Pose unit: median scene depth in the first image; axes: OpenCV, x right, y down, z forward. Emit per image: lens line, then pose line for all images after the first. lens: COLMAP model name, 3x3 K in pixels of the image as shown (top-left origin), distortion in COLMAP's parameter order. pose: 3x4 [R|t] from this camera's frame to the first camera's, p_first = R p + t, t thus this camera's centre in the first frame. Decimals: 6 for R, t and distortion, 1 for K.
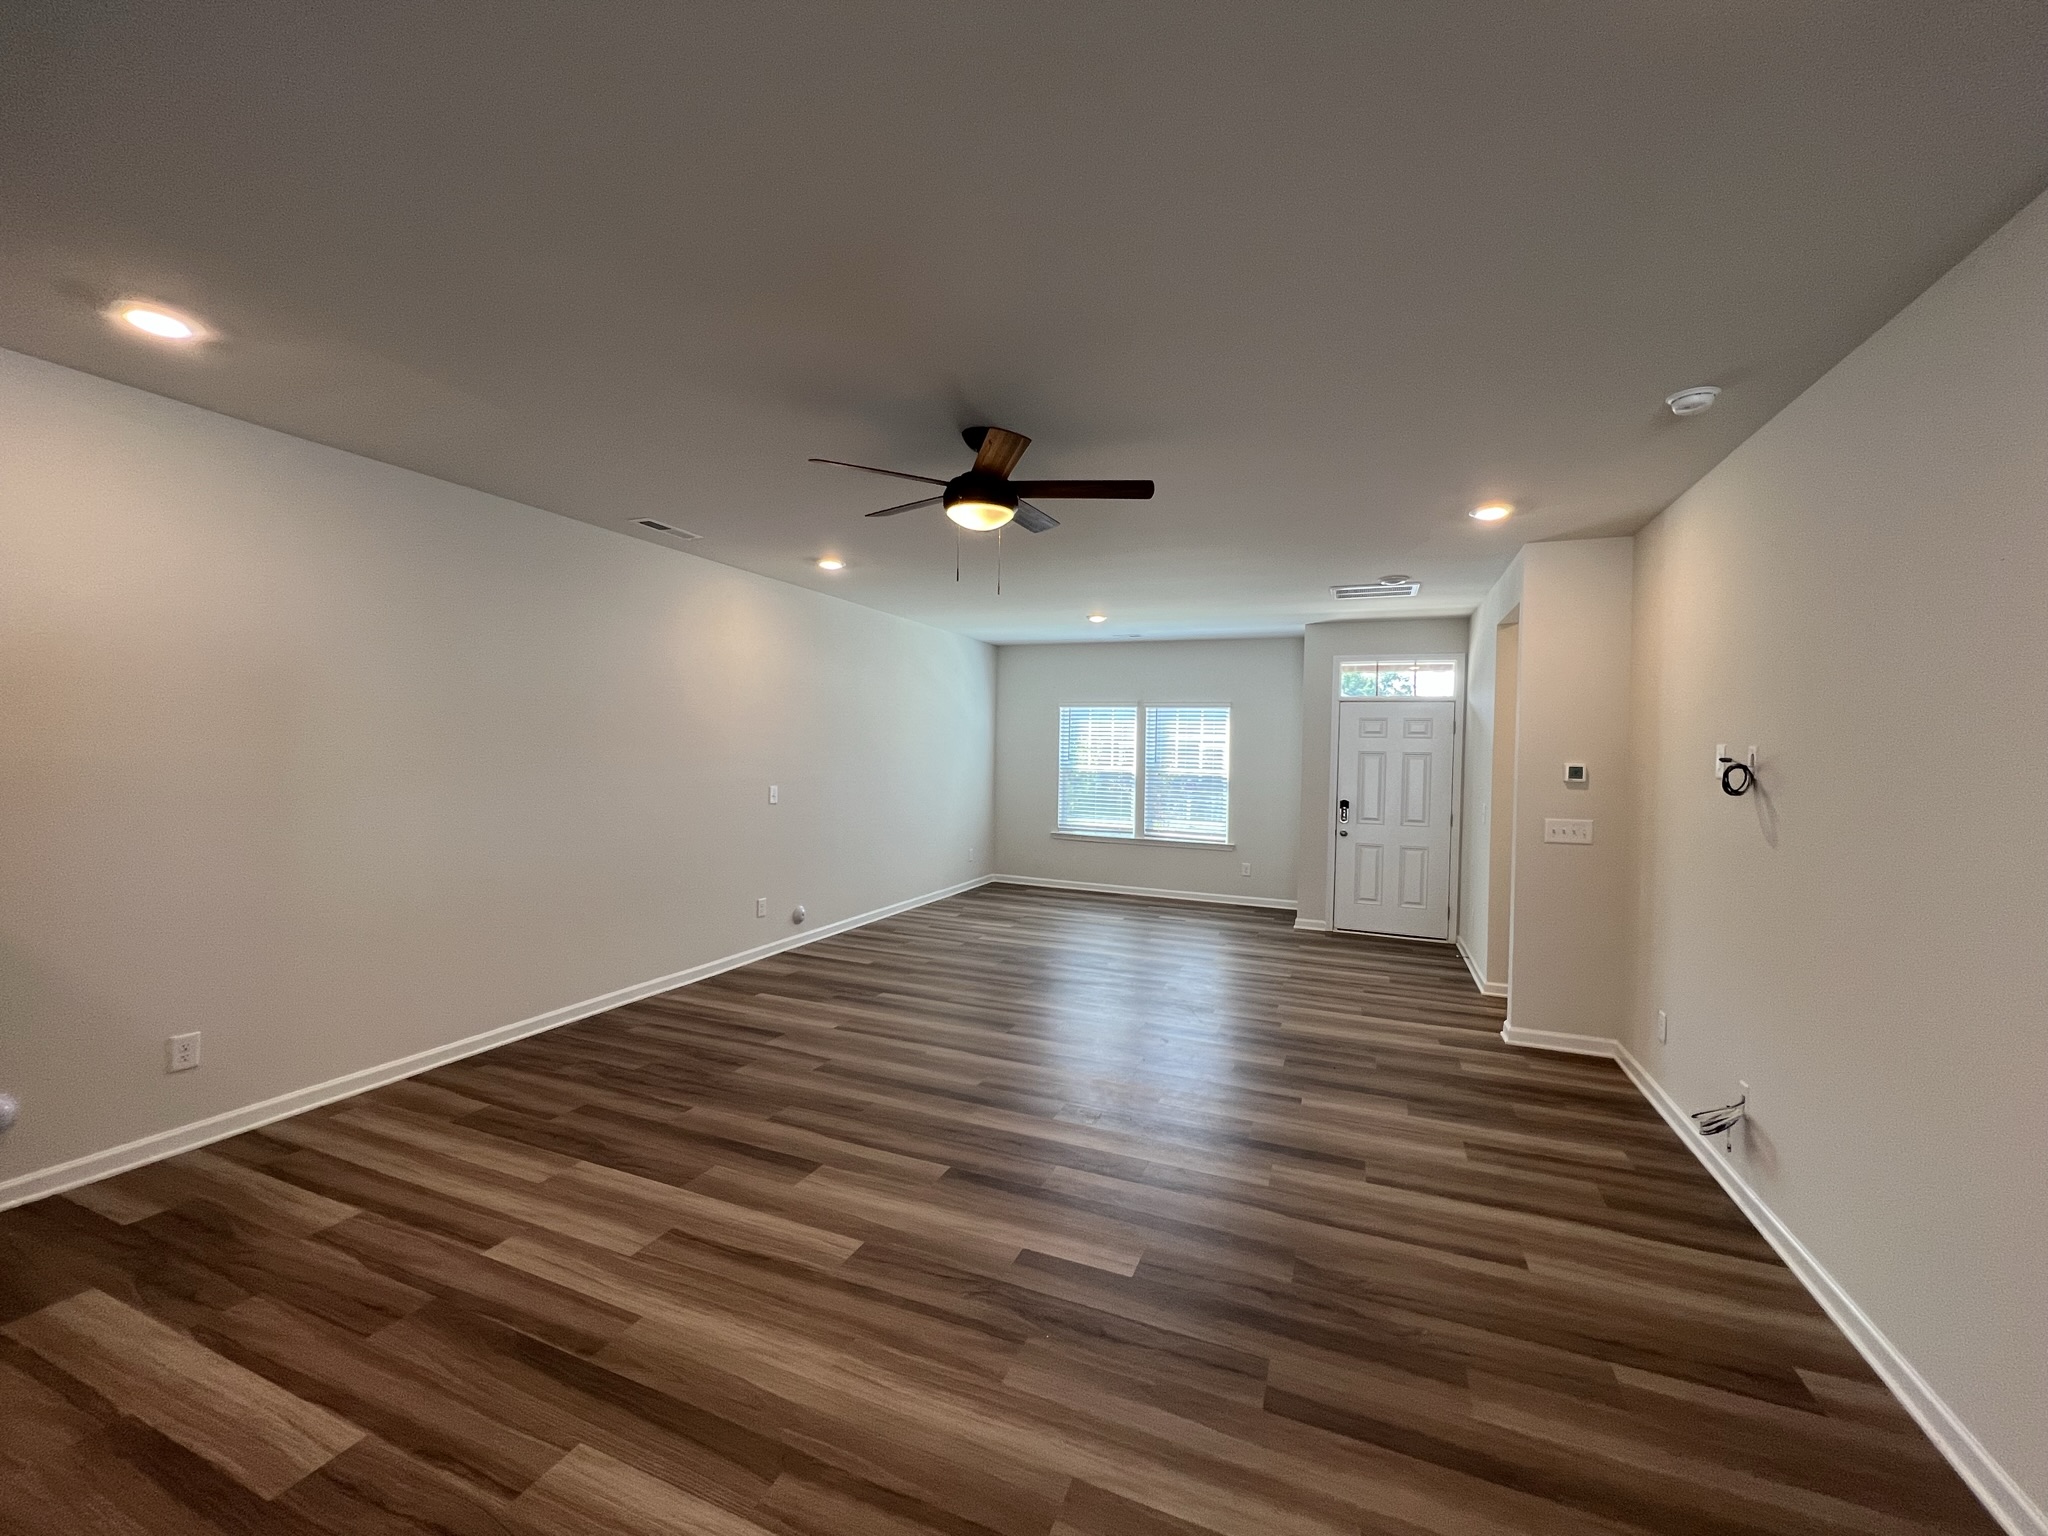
lens RADIAL K [[825.7, 0, 1028.6], [0, 825.7, 760.5], [0, 0, 1]] dist [-0.000153, -0.000240]
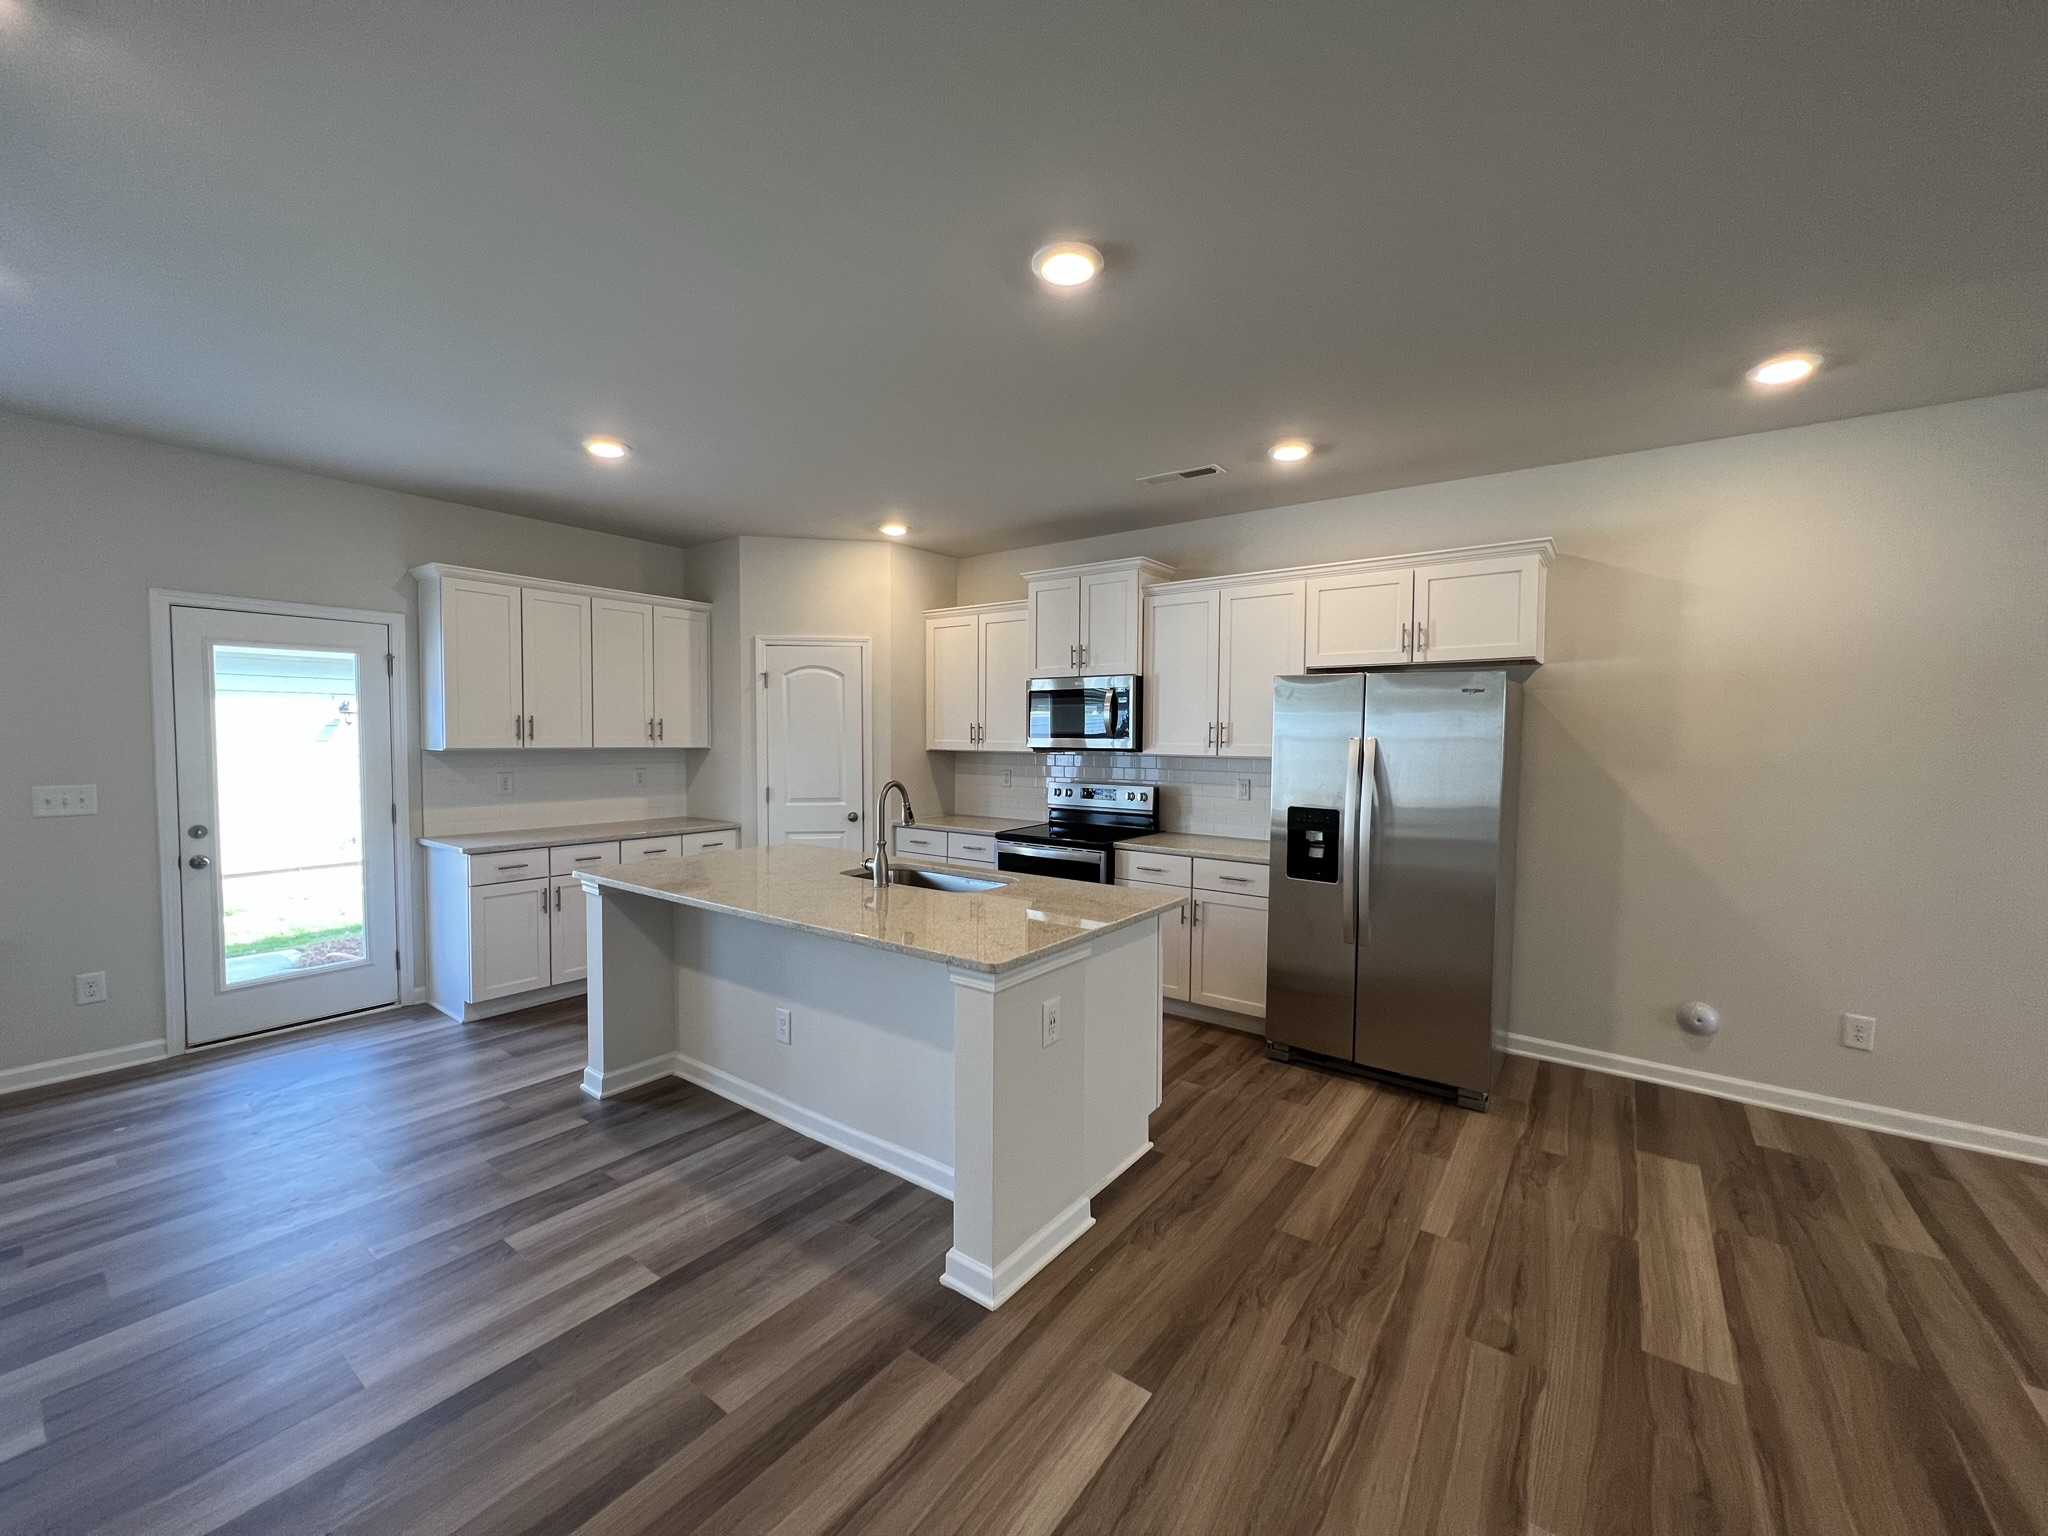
lens RADIAL K [[813.8, 0, 1019.4], [0, 813.8, 769.4], [0, 0, 1]] dist [0.001238, -0.000124]
pose [[-0.246236, 0.017670, -0.969049, 0.284681], [-0.026864, 0.999325, 0.025048, 0.021760], [0.968837, 0.032200, -0.245595, 0.234957]]
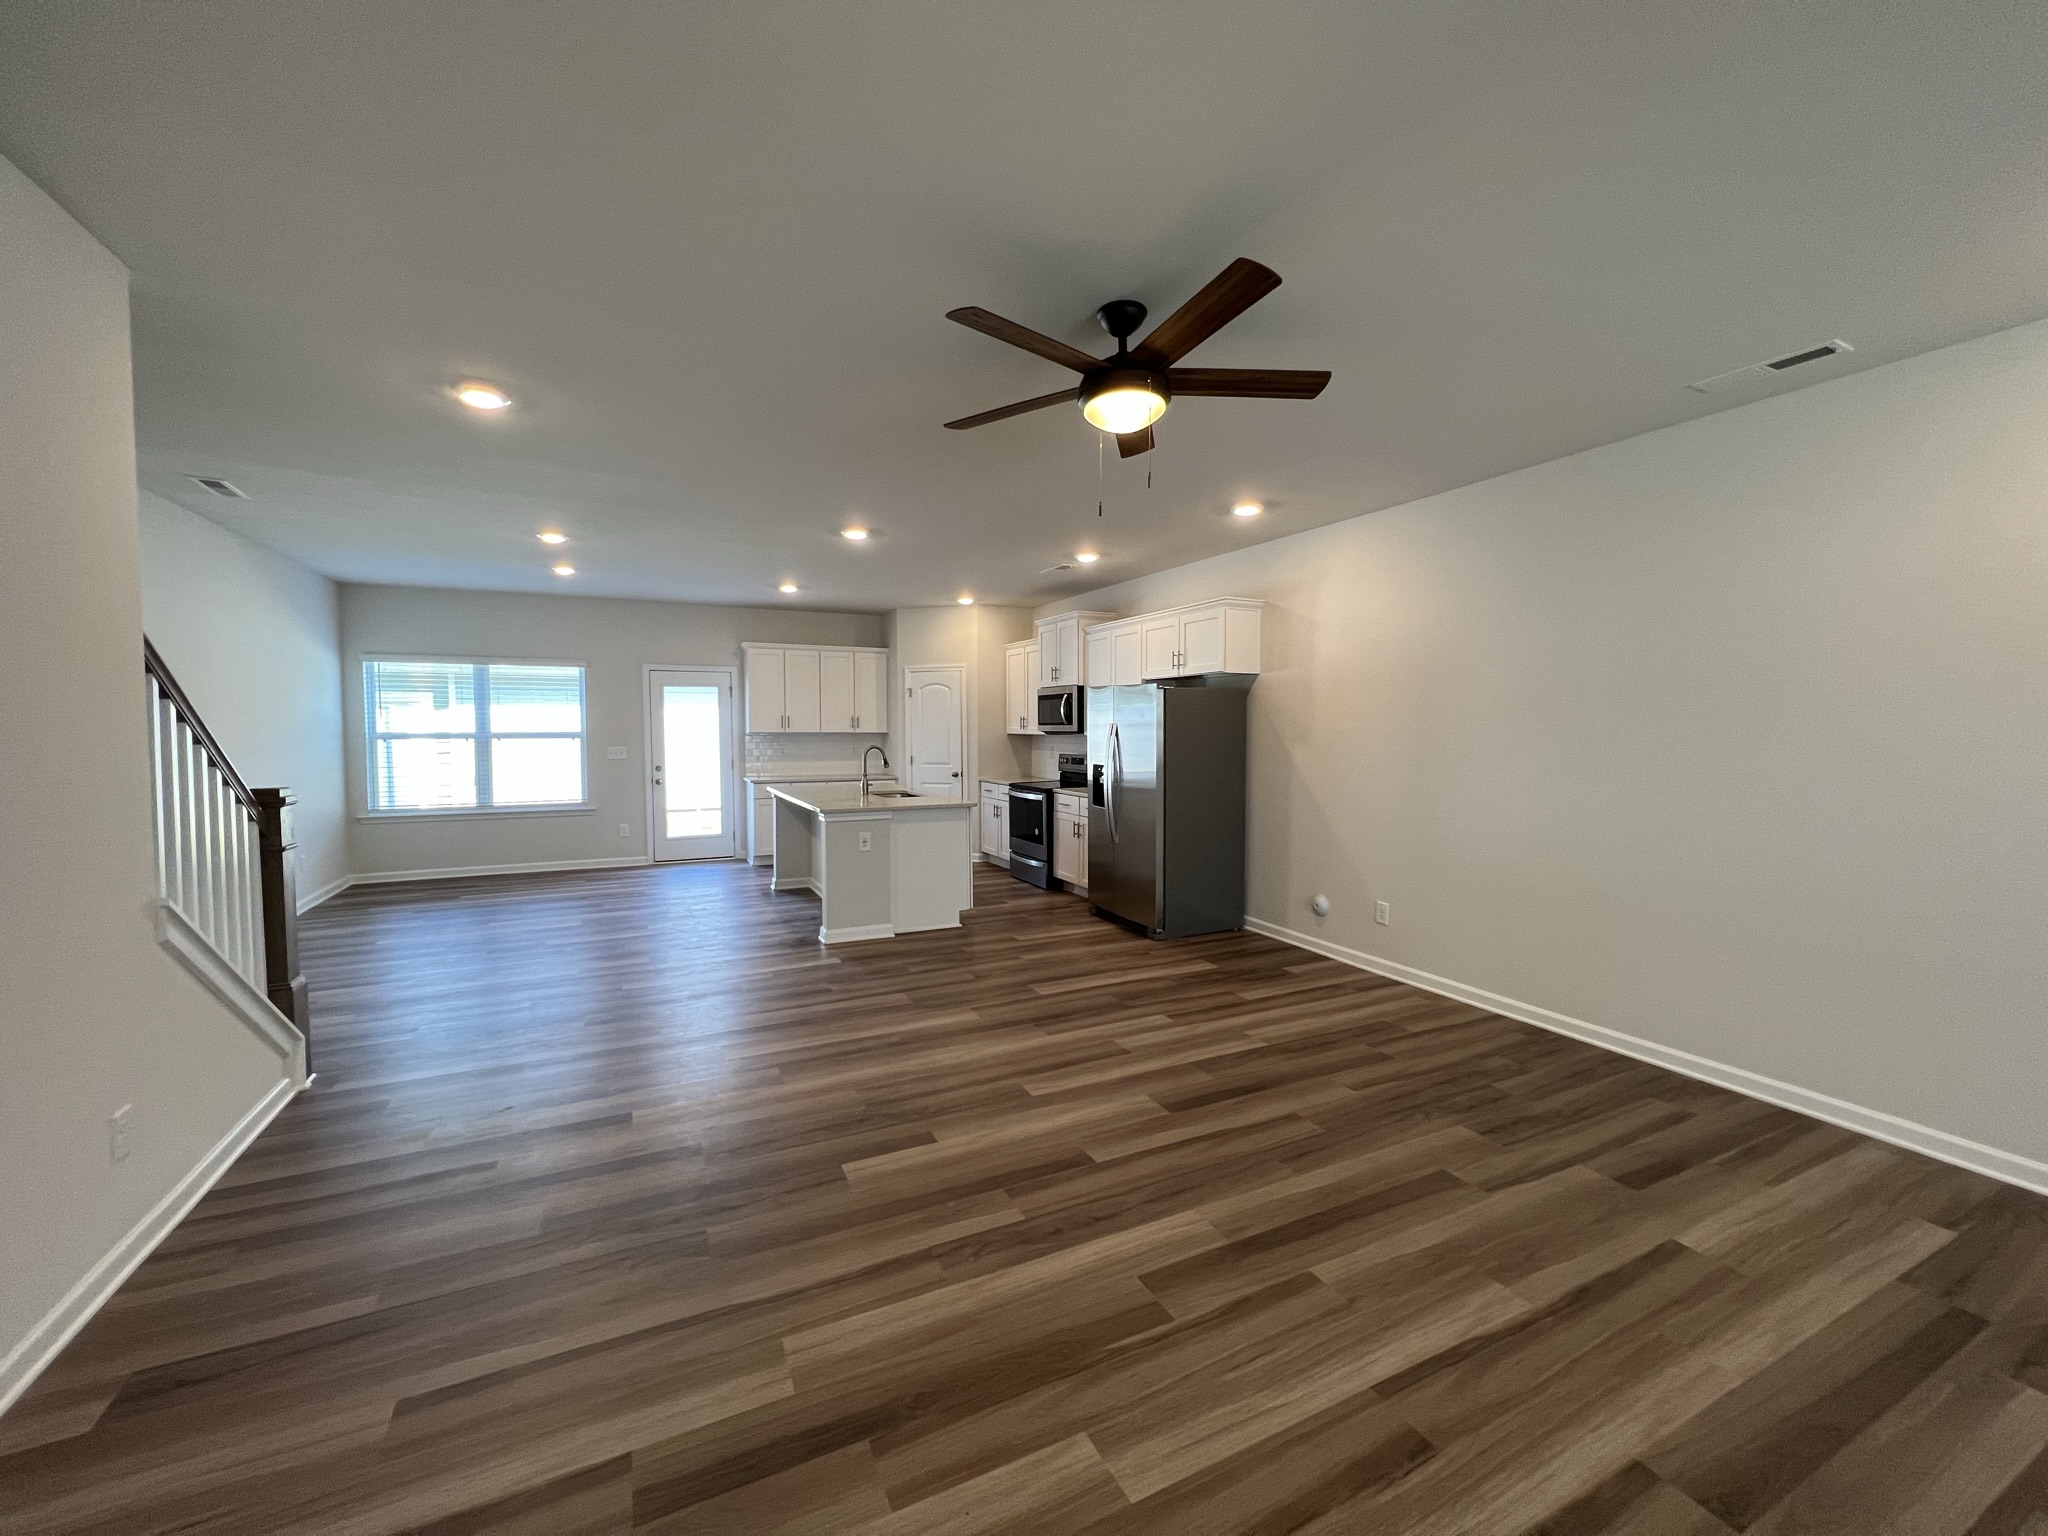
lens RADIAL K [[813.8, 0, 1018.0], [0, 813.8, 773.8], [0, 0, 1]] dist [0.001238, -0.000124]
pose [[-0.669391, 0.020867, -0.742617, 0.717845], [-0.025758, 0.998353, 0.051271, 0.021586], [0.742464, 0.053449, -0.667750, 1.742103]]
